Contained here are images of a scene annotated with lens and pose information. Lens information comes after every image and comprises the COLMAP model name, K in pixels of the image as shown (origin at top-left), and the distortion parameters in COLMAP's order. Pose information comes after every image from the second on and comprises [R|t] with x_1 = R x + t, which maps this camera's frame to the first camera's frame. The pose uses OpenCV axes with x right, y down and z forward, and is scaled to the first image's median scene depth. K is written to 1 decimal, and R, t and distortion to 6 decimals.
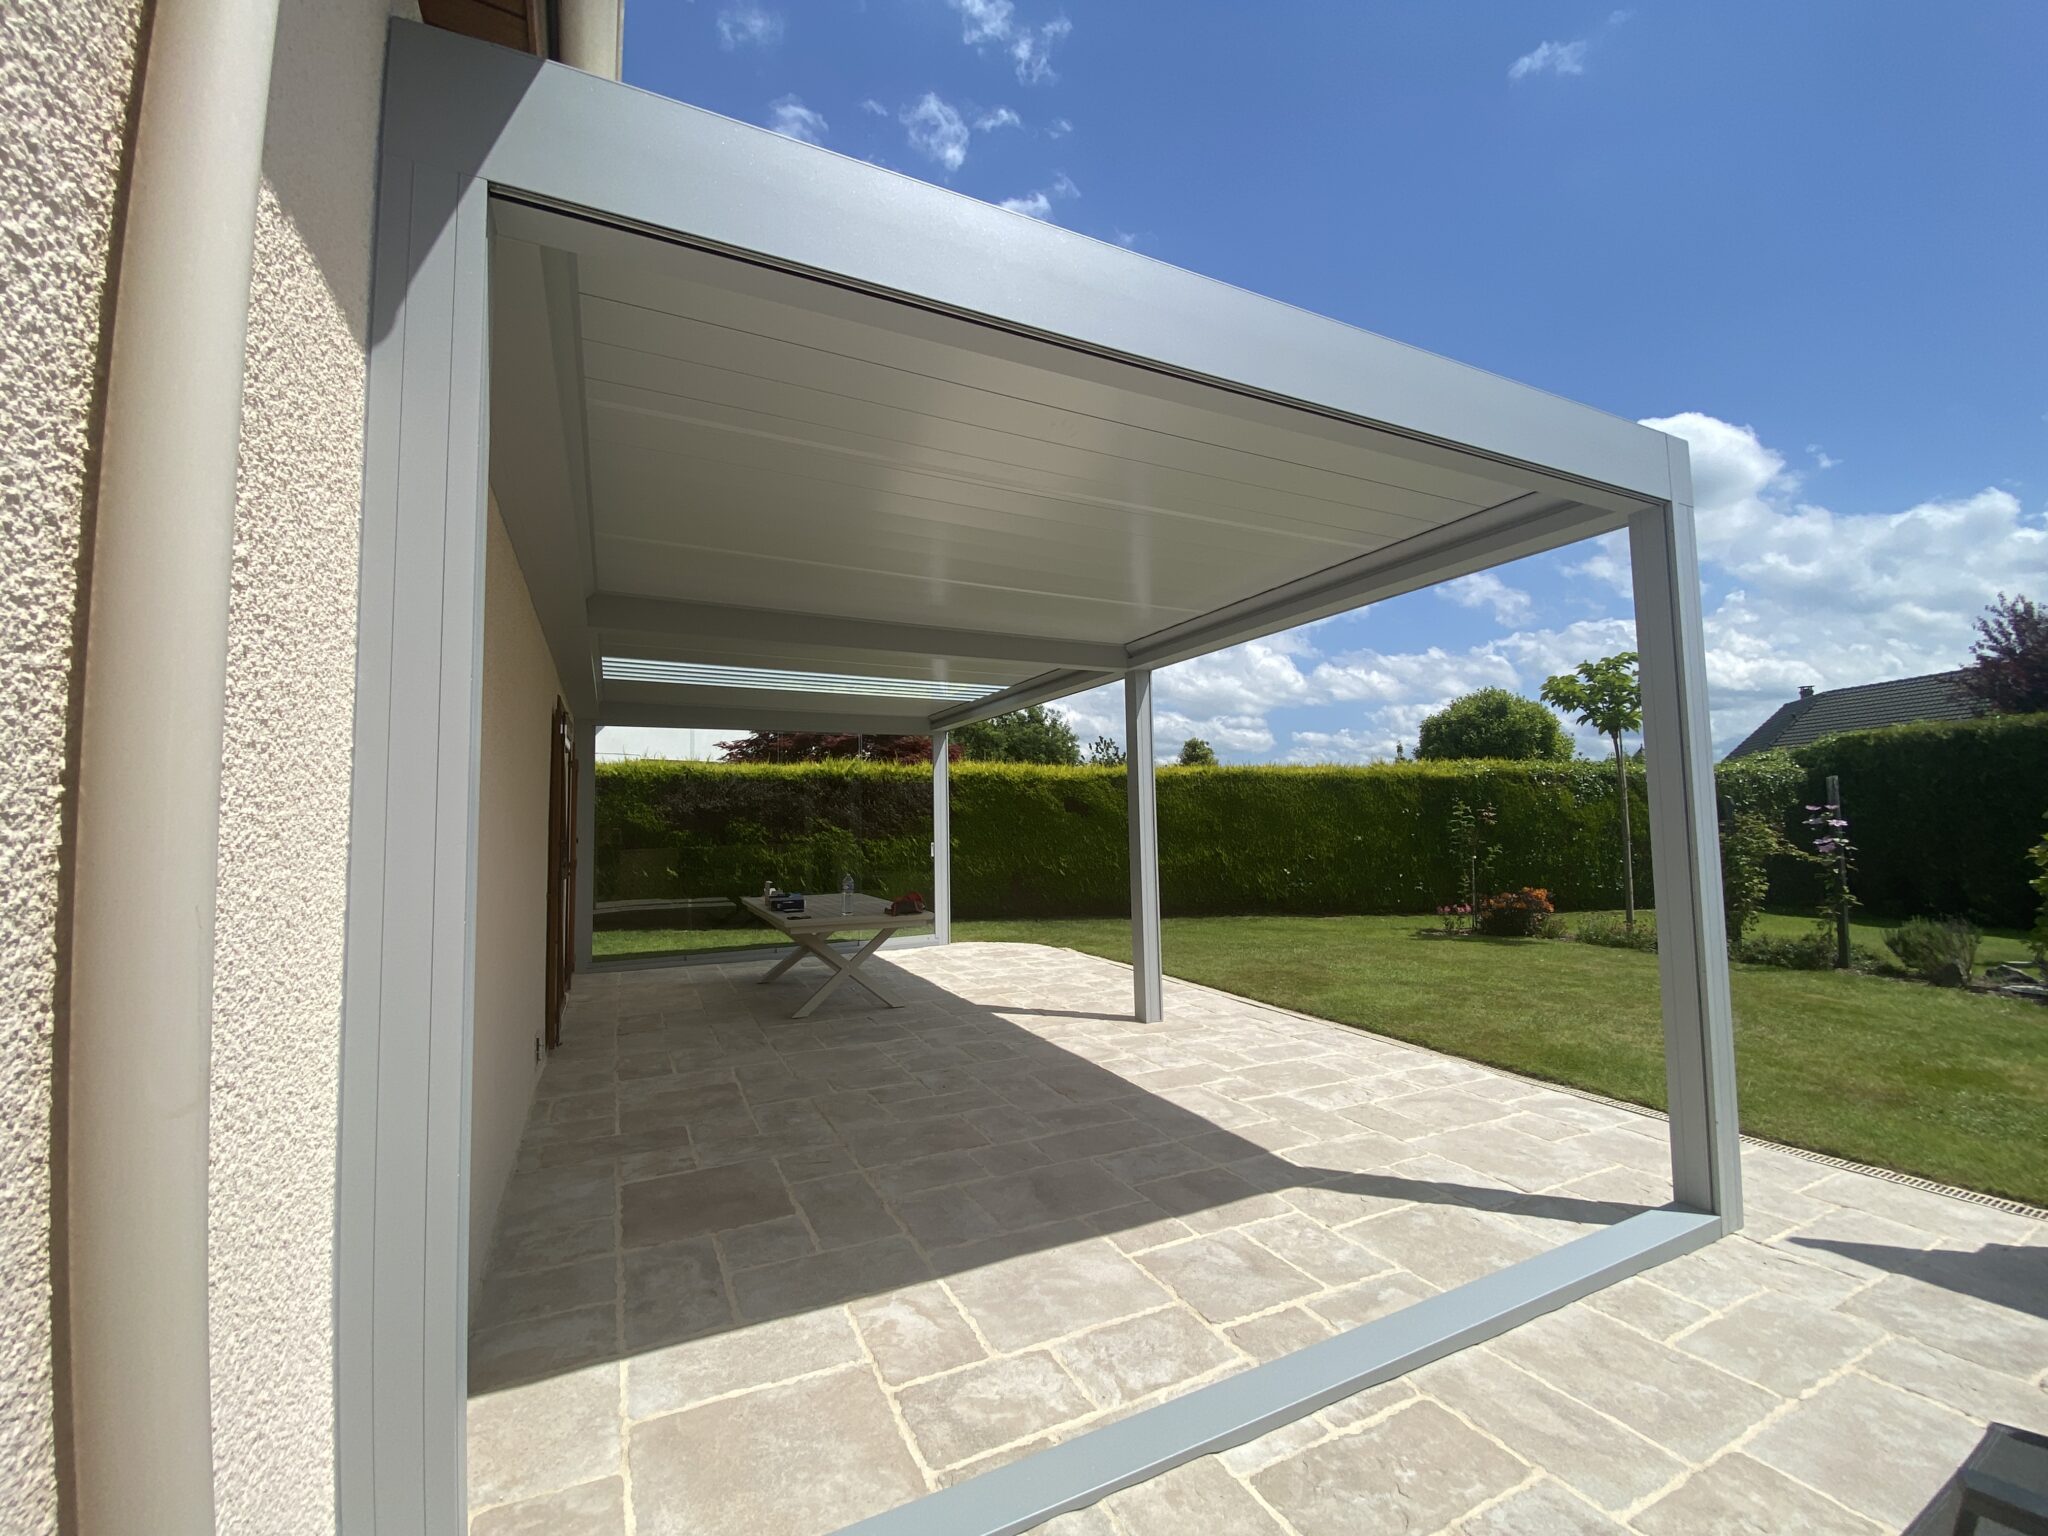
lens RADIAL K [[831.7, 0, 1016.1], [0, 831.7, 761.8], [0, 0, 1]] dist [0.002387, -0.010500]
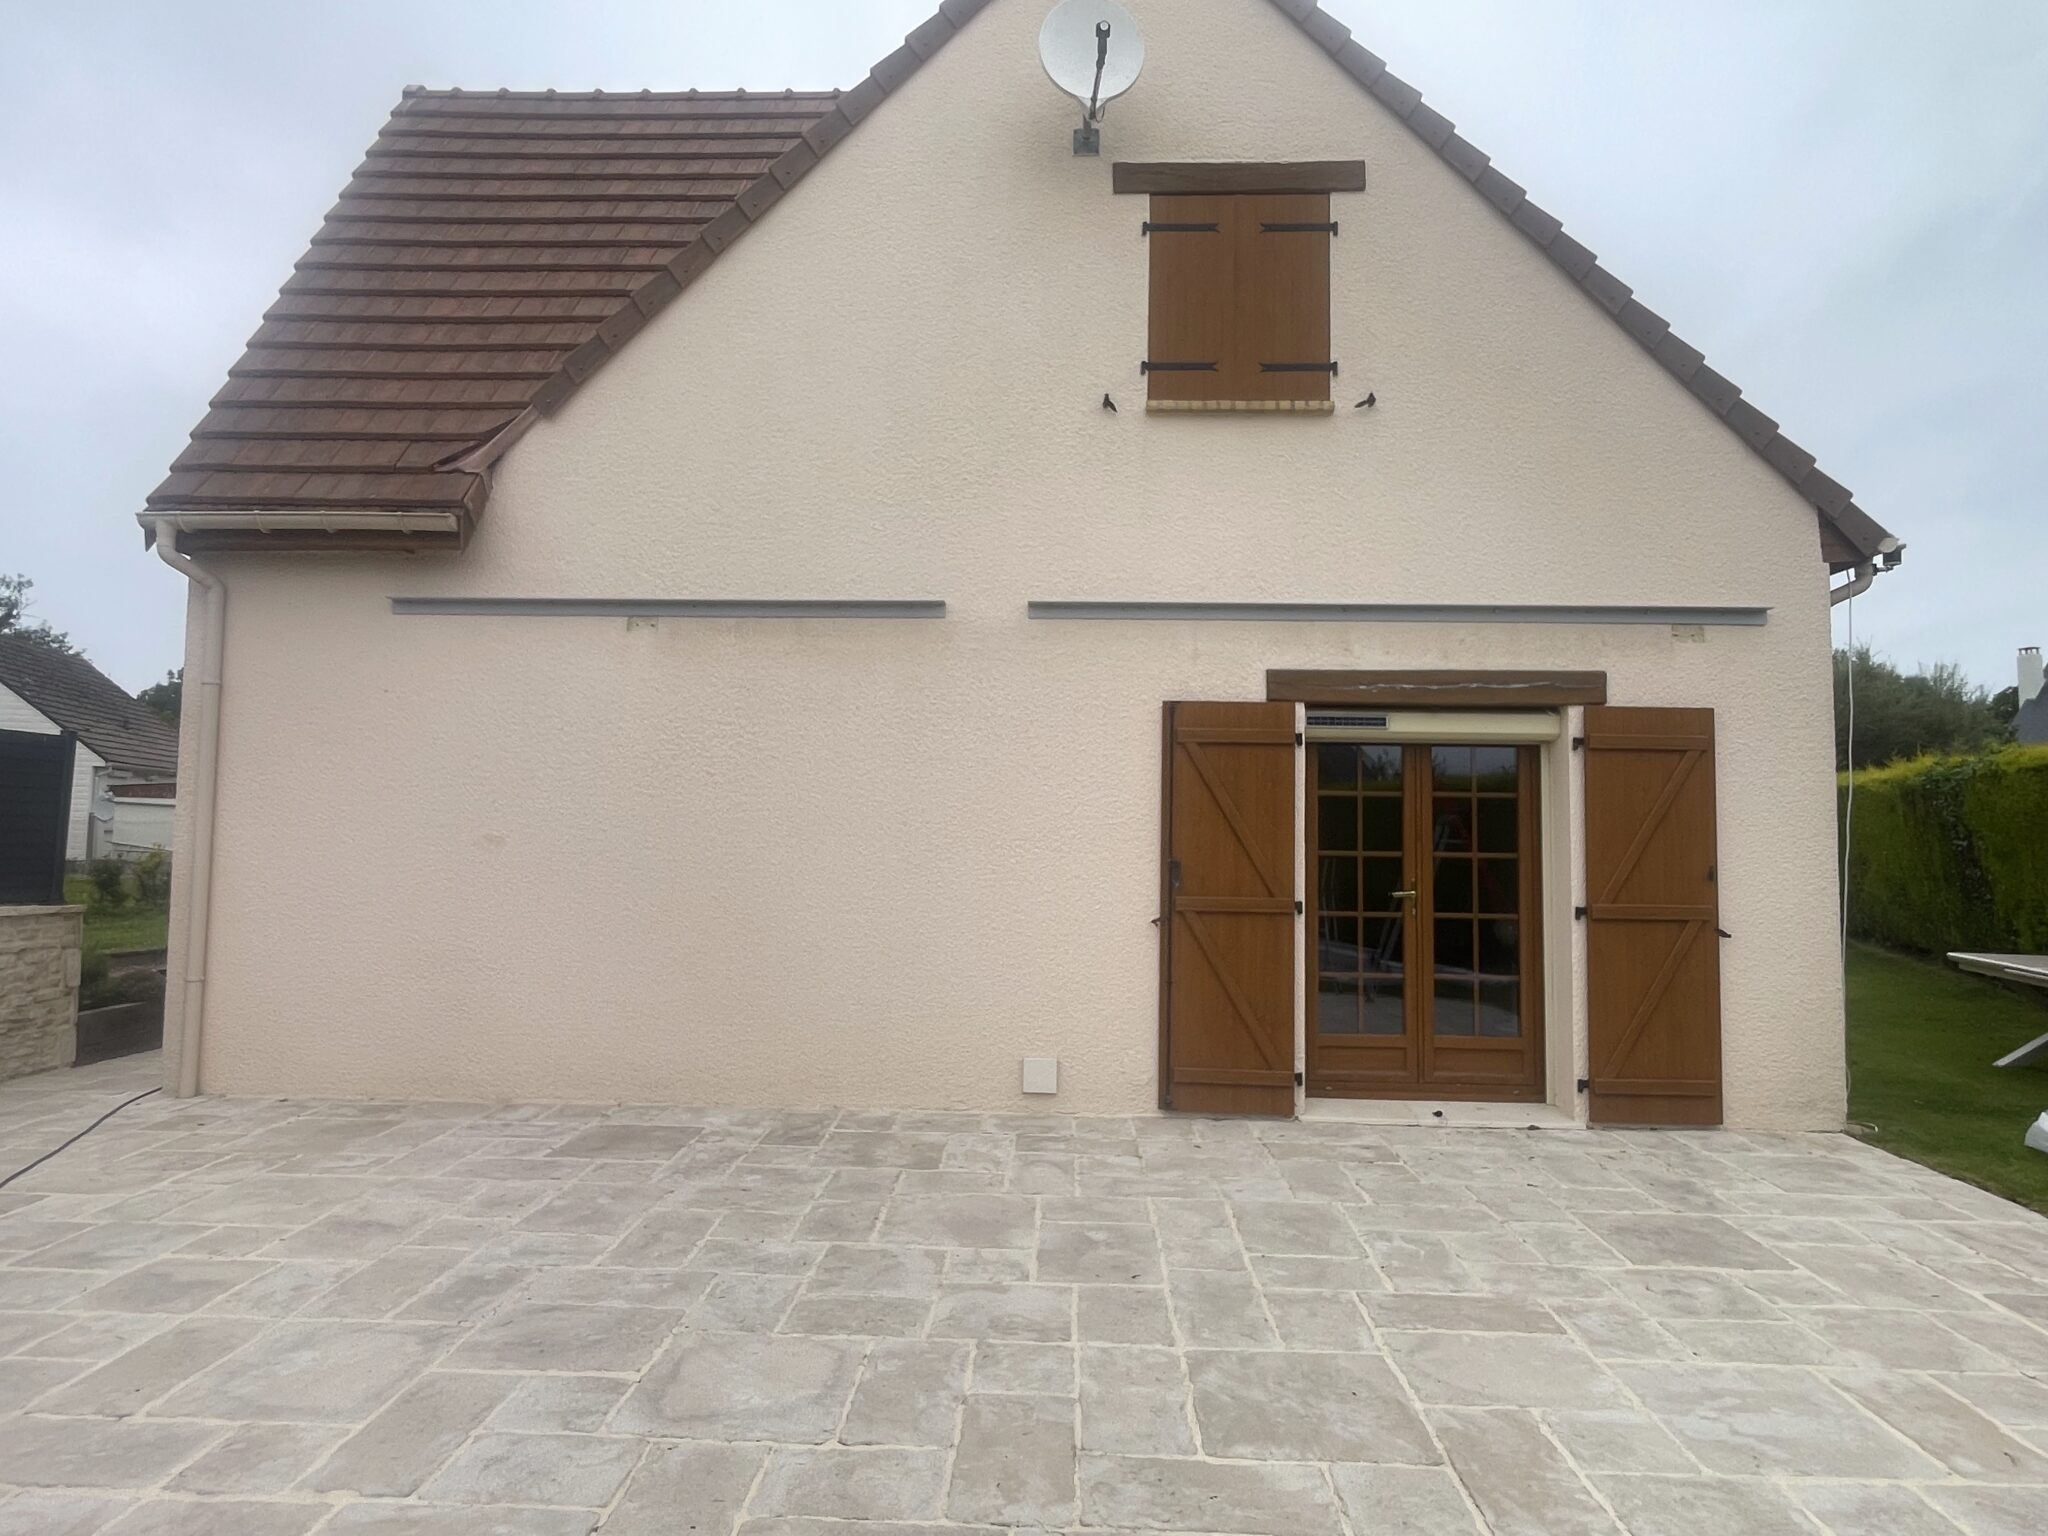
lens RADIAL K [[1181.2, 0, 1023.6], [0, 1181.2, 747.7], [0, 0, 1]] dist [-0.025001, 0.010815]
pose [[-0.466107, -0.053278, -0.883123, 0.657326], [0.056999, 0.994303, -0.090069, 0.097129], [0.882890, -0.092319, -0.460415, 1.705414]]
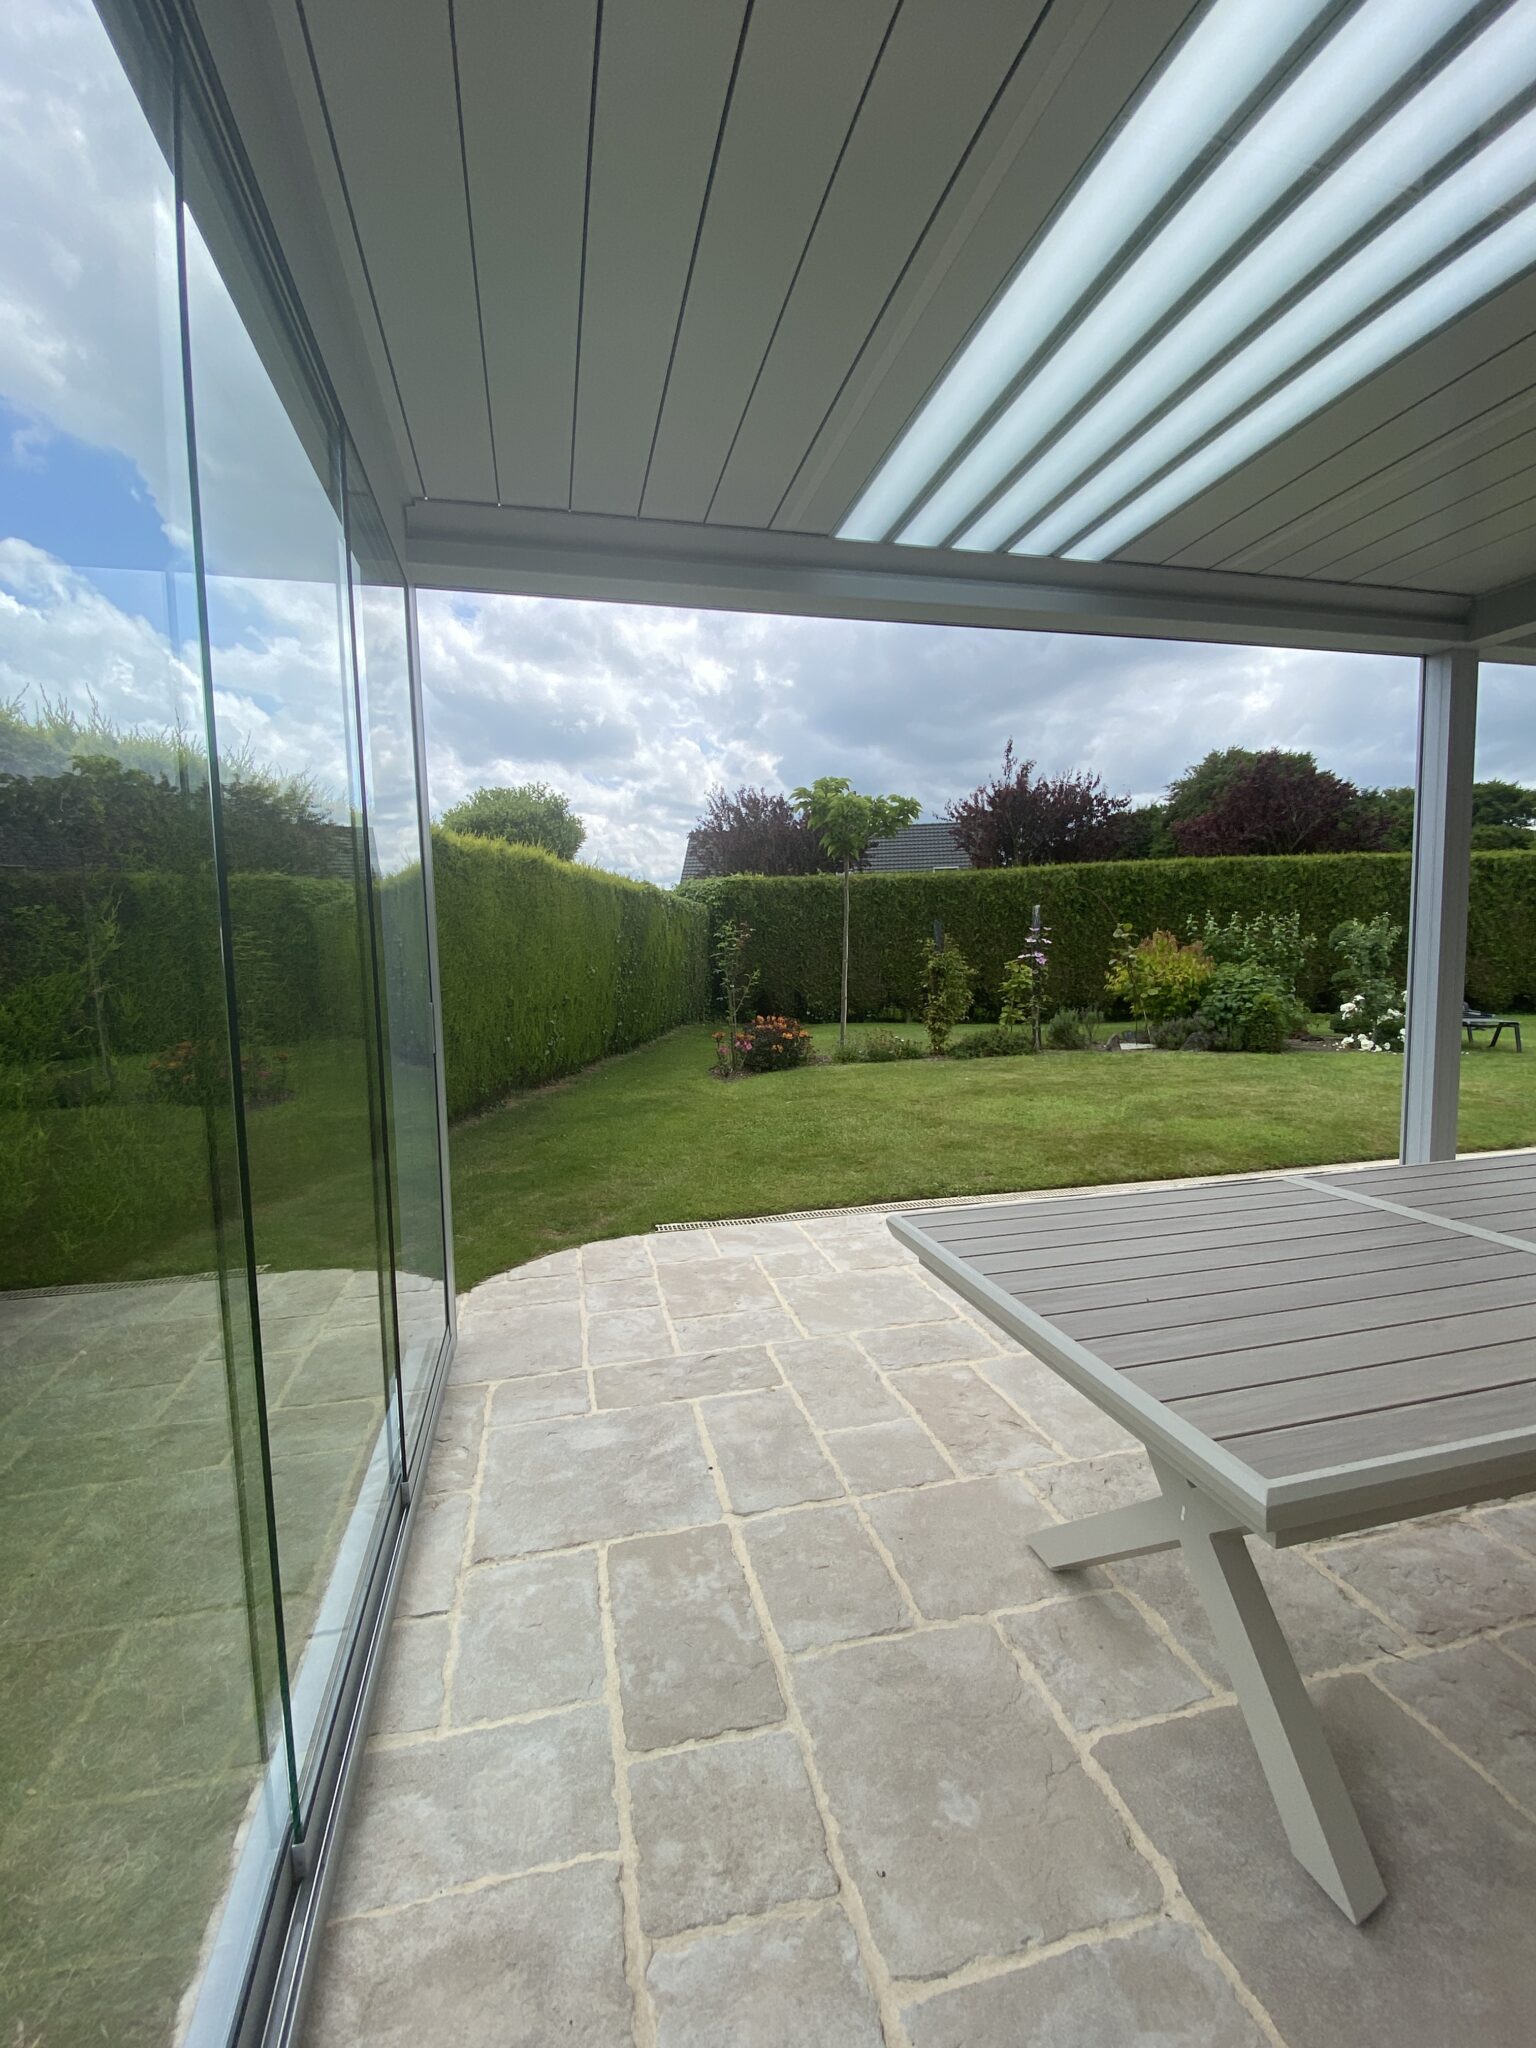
lens RADIAL K [[894.5, 0, 775.8], [0, 894.5, 1034.4], [0, 0, 1]] dist [0.028028, -0.001877]
pose [[0.204584, -0.091913, 0.974524, -0.813214], [-0.055317, 0.992905, 0.105260, 0.158818], [-0.977285, -0.075442, 0.198048, 1.854725]]
